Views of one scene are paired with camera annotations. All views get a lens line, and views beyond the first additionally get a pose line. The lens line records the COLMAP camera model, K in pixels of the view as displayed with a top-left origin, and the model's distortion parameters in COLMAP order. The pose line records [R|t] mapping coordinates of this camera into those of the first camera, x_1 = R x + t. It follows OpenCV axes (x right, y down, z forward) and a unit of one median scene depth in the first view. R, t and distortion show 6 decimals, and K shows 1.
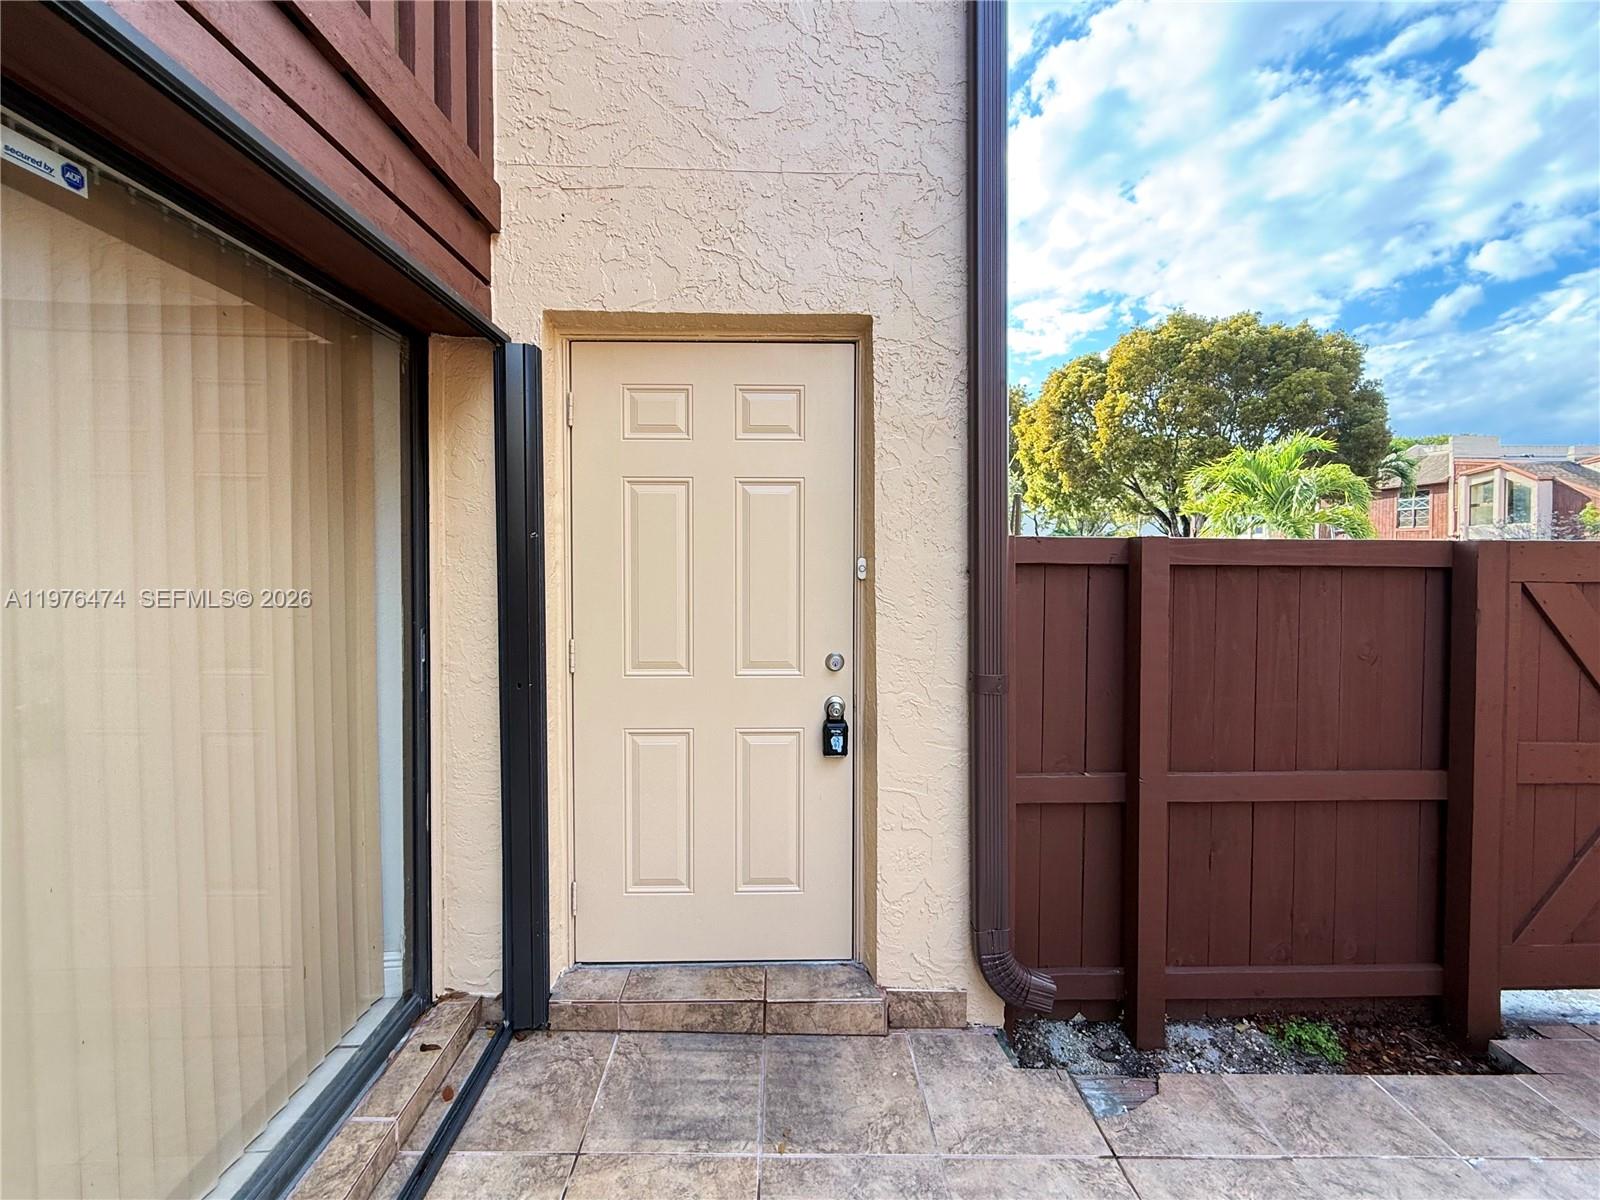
lens RADIAL K [[703.4, 0, 800.0], [0, 703.4, 600.0], [0, 0, 1]] dist [0.000962, 0.000105]
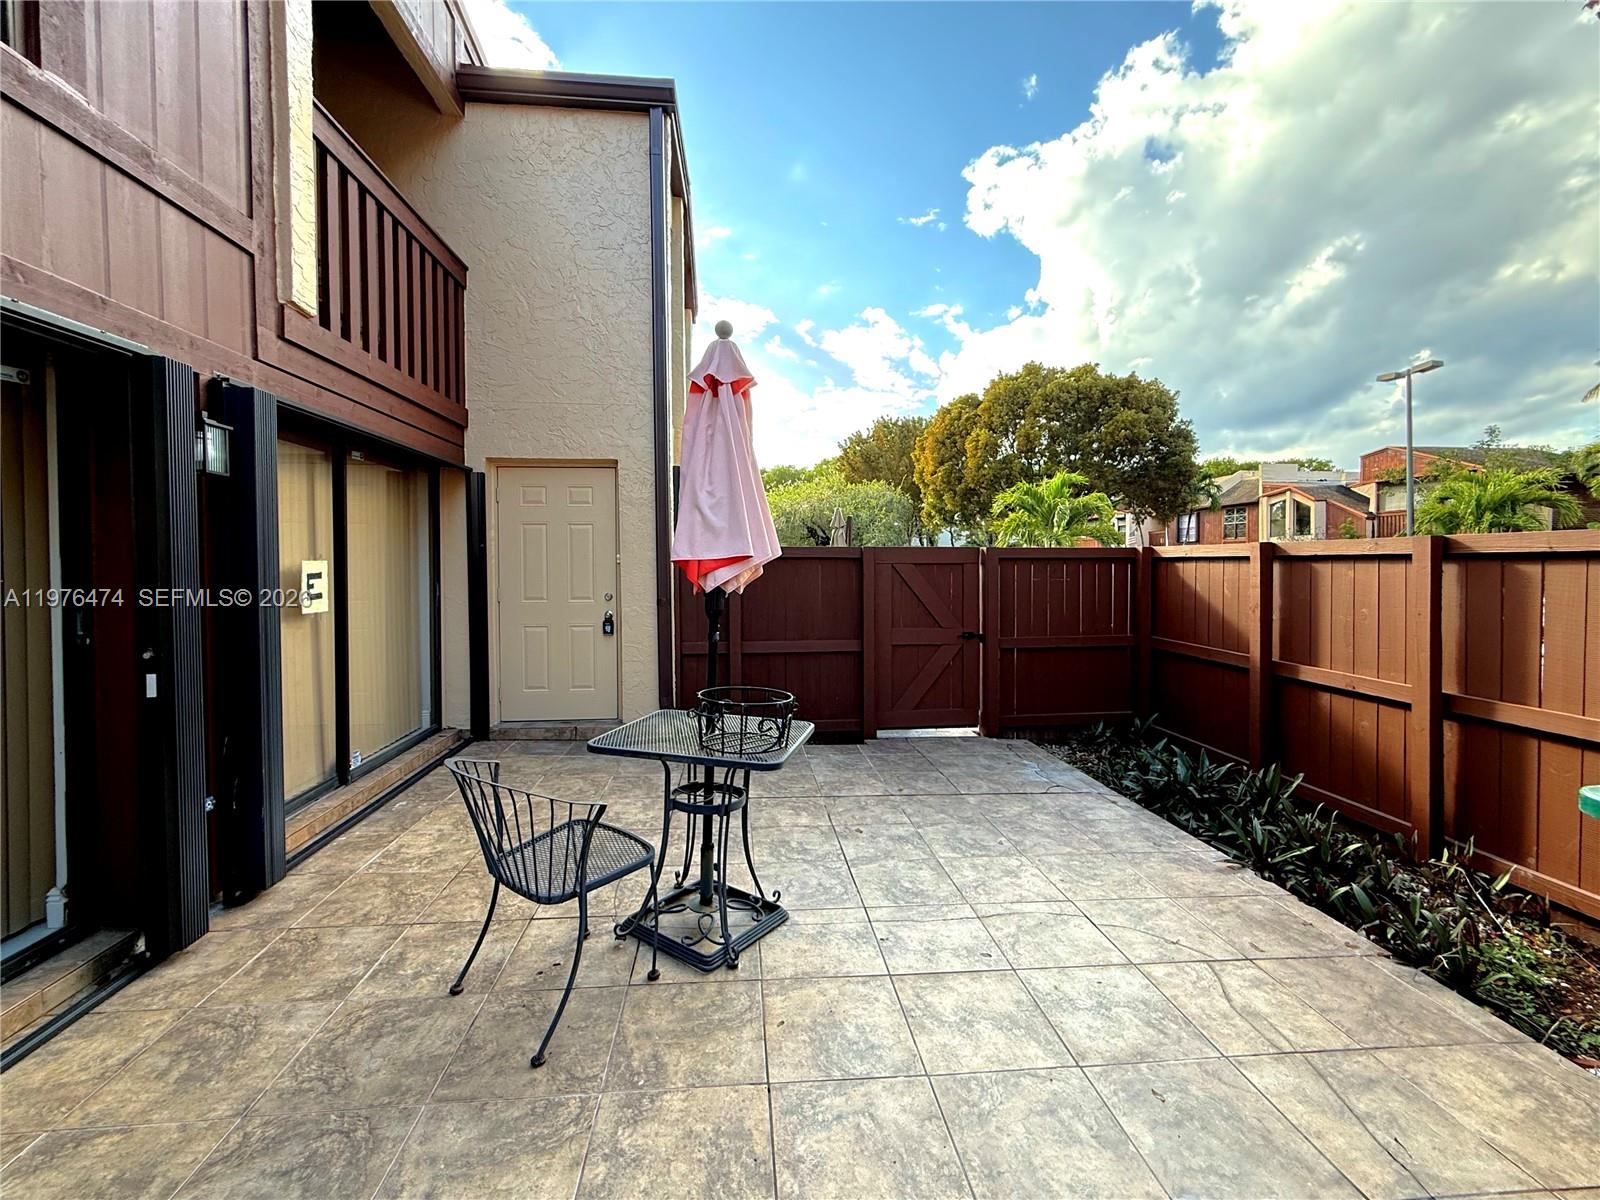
lens RADIAL K [[672.4, 0, 800.0], [0, 672.4, 600.0], [0, 0, 1]] dist [-0.003154, -0.000237]
pose [[0.997586, -0.008584, 0.068902, 0.110652], [0.009401, 0.999889, -0.011540, 0.026514], [-0.068796, 0.012160, 0.997557, -0.277178]]
